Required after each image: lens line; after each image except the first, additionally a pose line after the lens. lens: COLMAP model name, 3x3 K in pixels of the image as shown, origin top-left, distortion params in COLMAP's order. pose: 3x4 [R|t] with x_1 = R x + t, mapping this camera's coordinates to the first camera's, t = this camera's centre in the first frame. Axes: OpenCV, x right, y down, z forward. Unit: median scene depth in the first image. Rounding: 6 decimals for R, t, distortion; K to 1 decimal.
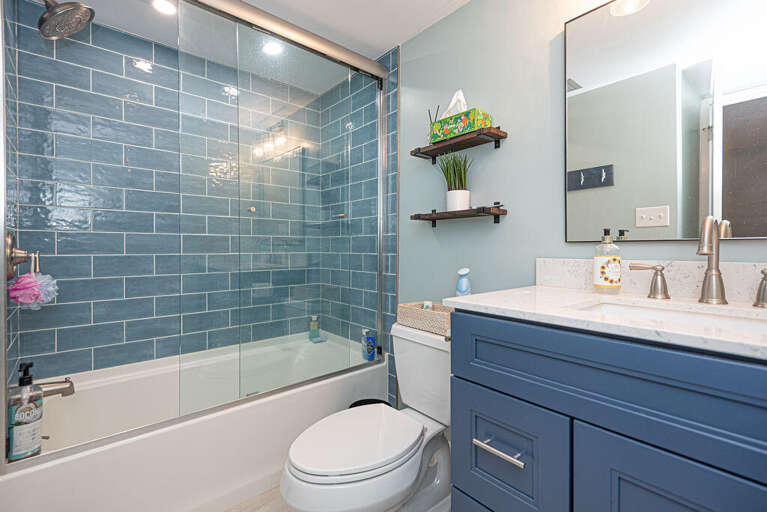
lens RADIAL K [[350.8, 0, 384.0], [0, 350.8, 252.2], [0, 0, 1]] dist [0.002299, -0.000616]
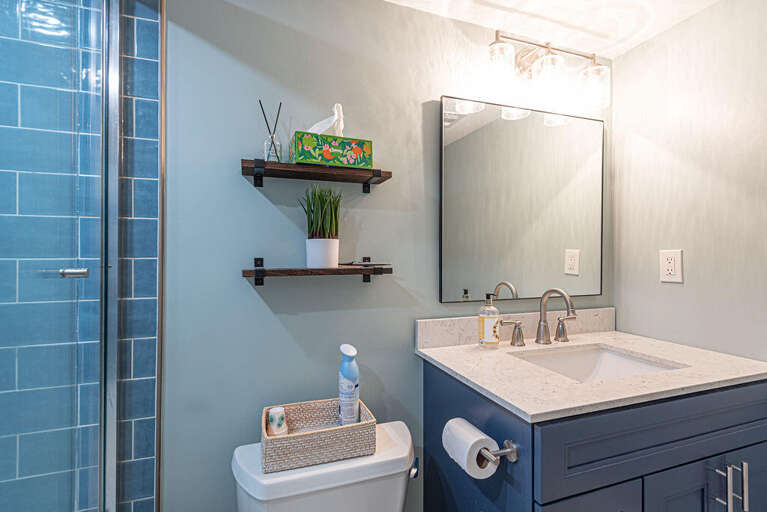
lens RADIAL K [[350.8, 0, 384.0], [0, 350.8, 252.2], [0, 0, 1]] dist [0.002299, -0.000616]
pose [[0.352412, 0.010912, 0.935781, -0.442413], [0.014479, 0.999749, -0.017110, -0.140186], [-0.935733, 0.019579, 0.352165, 0.668793]]
